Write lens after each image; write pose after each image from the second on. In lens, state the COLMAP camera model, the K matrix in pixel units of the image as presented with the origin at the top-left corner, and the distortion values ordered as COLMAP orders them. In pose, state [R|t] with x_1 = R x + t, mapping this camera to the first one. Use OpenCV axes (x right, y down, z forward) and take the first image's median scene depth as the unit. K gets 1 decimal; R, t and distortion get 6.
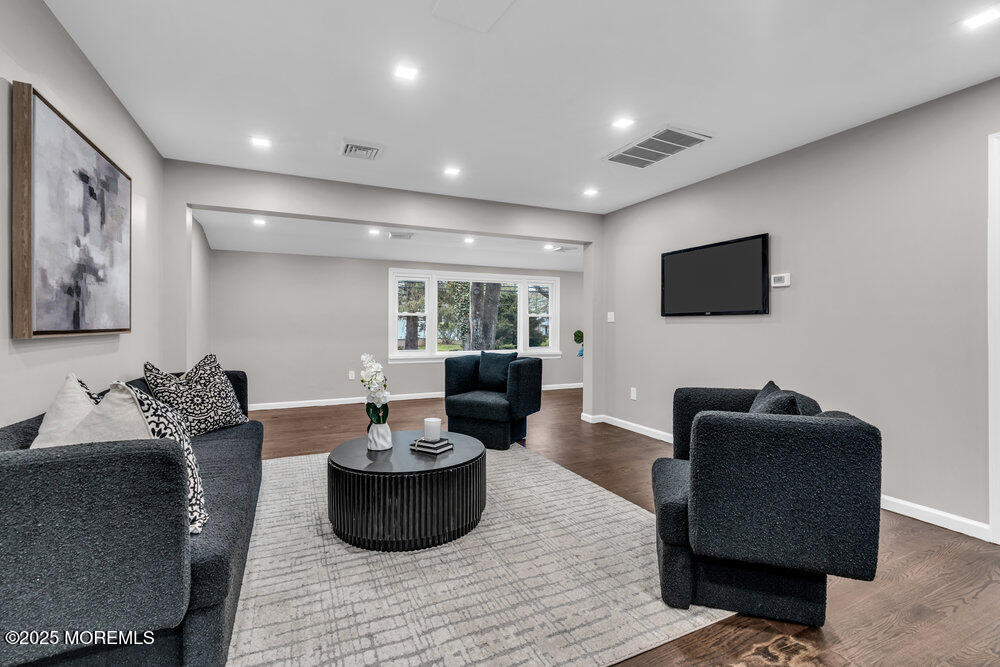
lens RADIAL K [[442.5, 0, 497.5], [0, 442.5, 329.8], [0, 0, 1]] dist [-0.010339, 0.001908]
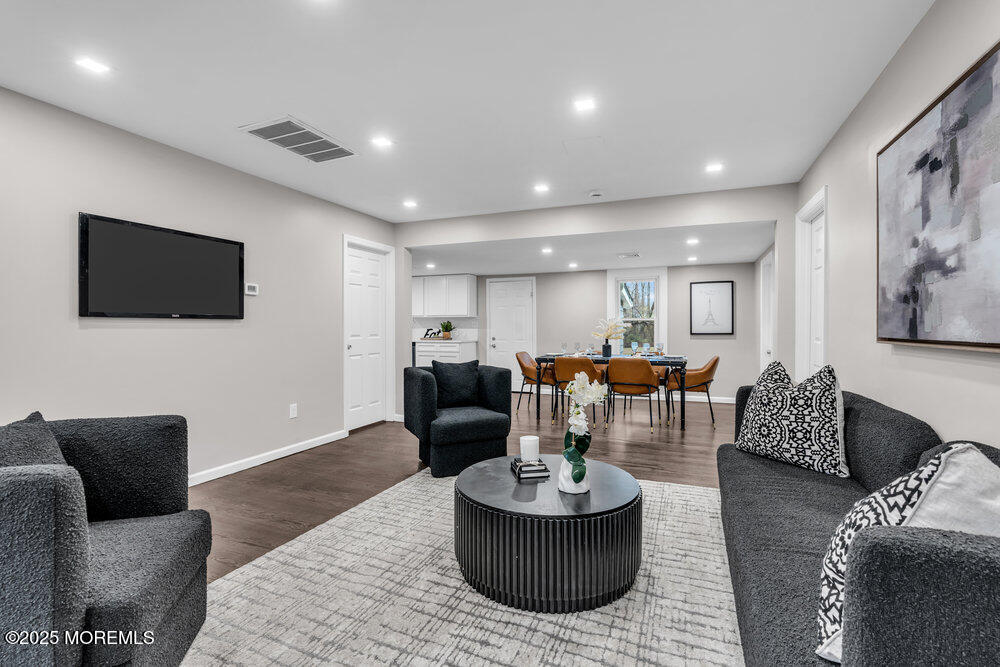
lens RADIAL K [[442.5, 0, 502.7], [0, 442.5, 329.9], [0, 0, 1]] dist [-0.010339, 0.001908]
pose [[-0.665400, -0.005938, 0.746463, -0.847939], [0.006588, 0.999883, 0.013826, -0.029669], [-0.746458, 0.014117, -0.665283, 1.784226]]
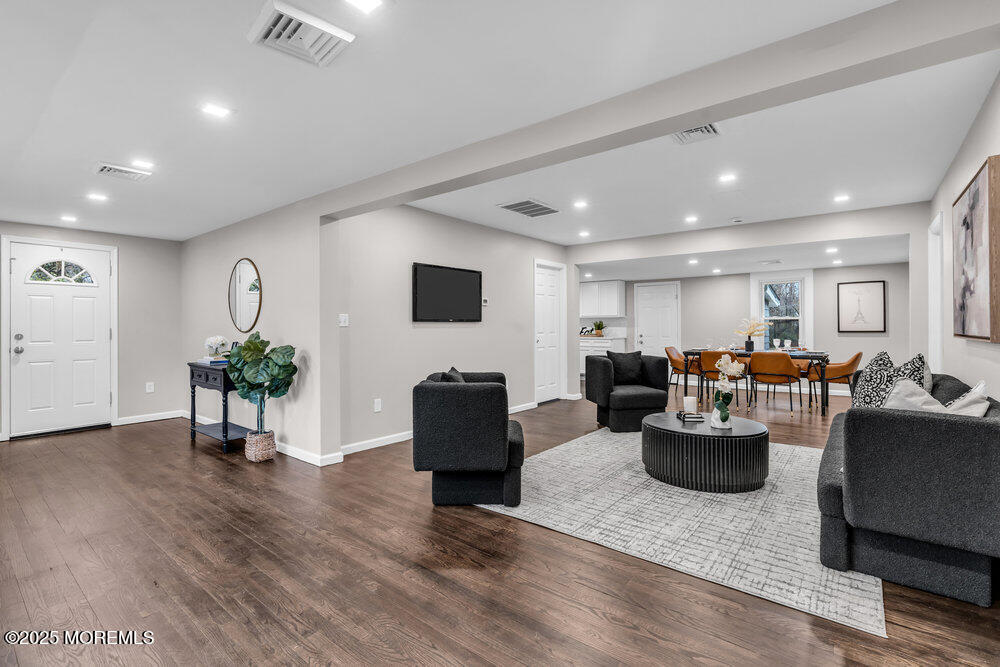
lens RADIAL K [[442.5, 0, 506.0], [0, 442.5, 326.9], [0, 0, 1]] dist [-0.010339, 0.001908]
pose [[-0.430474, -0.002684, 0.902599, -1.263743], [0.012406, 0.999884, 0.008890, -0.043377], [-0.902518, 0.015024, -0.430390, 2.321398]]
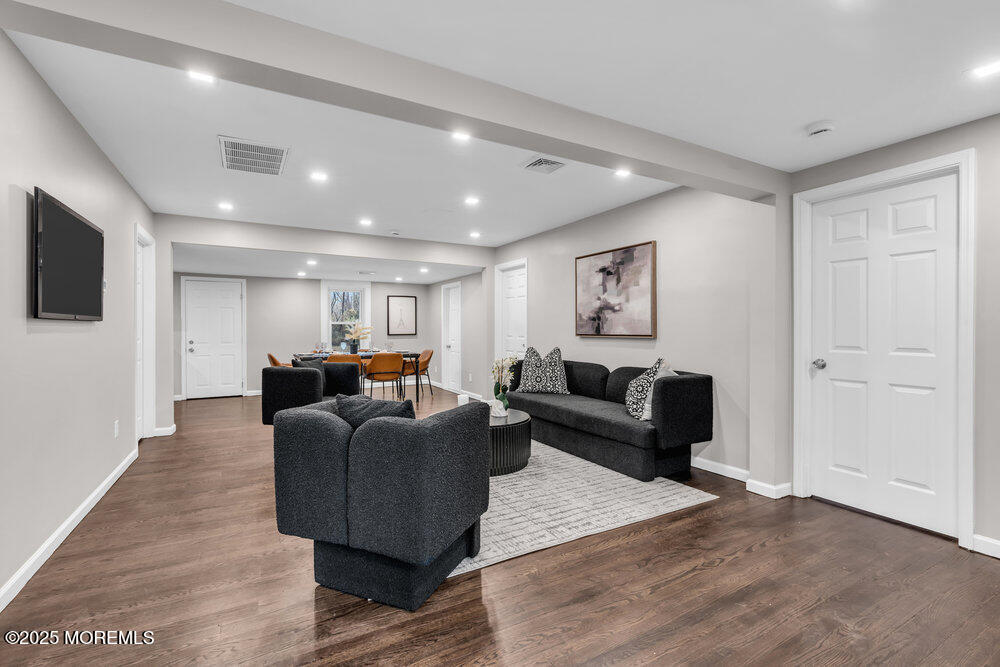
lens RADIAL K [[442.5, 0, 477.2], [0, 442.5, 332.6], [0, 0, 1]] dist [-0.010339, 0.001908]
pose [[-0.999685, -0.000228, -0.025084, -0.170651], [-0.000690, 0.999830, 0.018405, -0.043331], [0.025075, 0.018416, -0.999516, 2.742795]]
